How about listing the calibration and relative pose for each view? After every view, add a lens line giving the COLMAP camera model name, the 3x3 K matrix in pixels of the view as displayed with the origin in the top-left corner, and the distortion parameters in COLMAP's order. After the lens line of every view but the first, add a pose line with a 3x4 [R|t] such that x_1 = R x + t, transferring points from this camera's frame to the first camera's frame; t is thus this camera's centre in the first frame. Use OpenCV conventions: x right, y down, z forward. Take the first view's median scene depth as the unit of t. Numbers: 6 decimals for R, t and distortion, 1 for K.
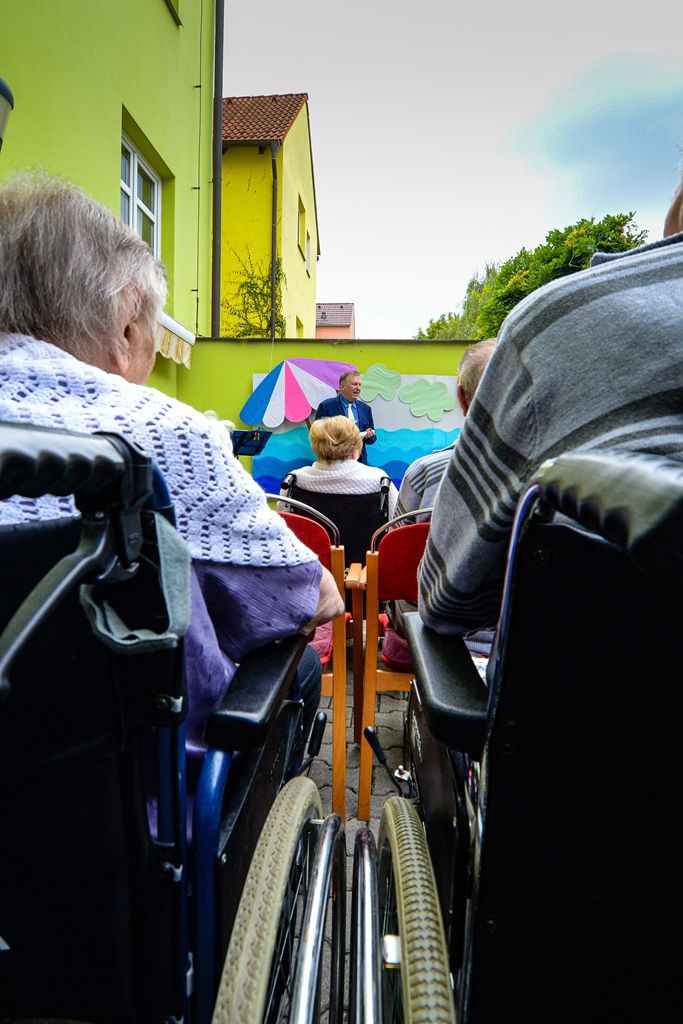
lens RADIAL K [[536.2, 0, 341.5], [0, 536.2, 512.0], [0, 0, 1]] dist [0.003009, -0.008080]
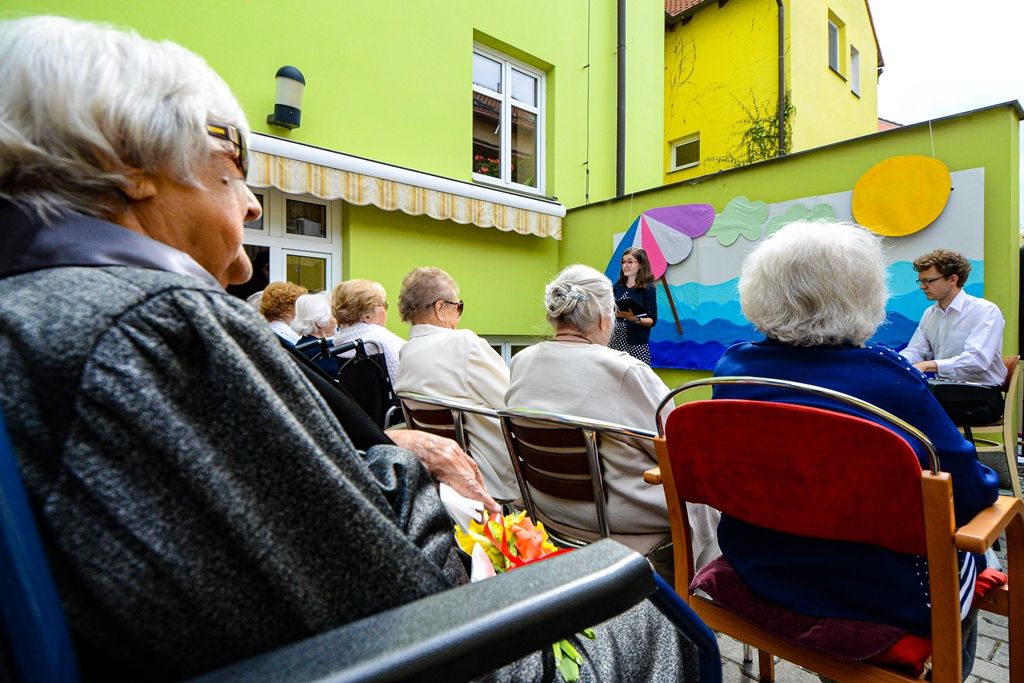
lens RADIAL K [[536.2, 0, 512.0], [0, 536.2, 341.5], [0, 0, 1]] dist [0.003009, -0.008080]
pose [[0.721550, -0.023307, -0.691970, 0.359564], [-0.025386, 0.997871, -0.060082, -0.006144], [0.691897, 0.060919, 0.719422, 0.200495]]
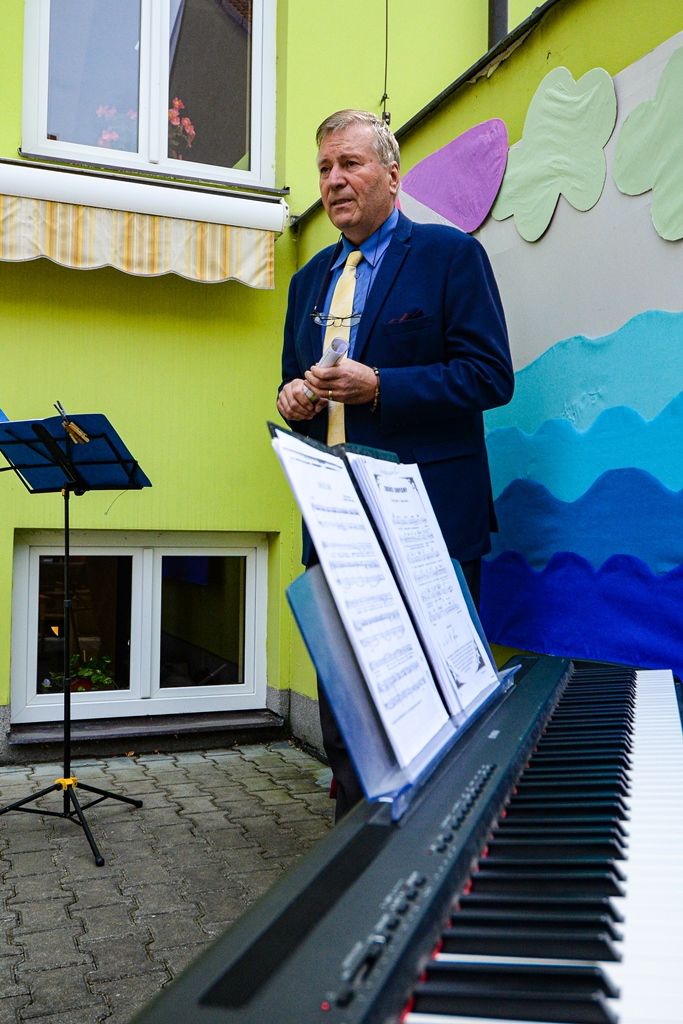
lens RADIAL K [[955.0, 0, 341.5], [0, 955.0, 512.0], [0, 0, 1]] dist [0.002946, 0.003517]
pose [[0.453887, -0.039370, -0.890189, 0.383659], [-0.058213, 0.995579, -0.073712, -0.044204], [0.889156, 0.085278, 0.449589, 0.719760]]
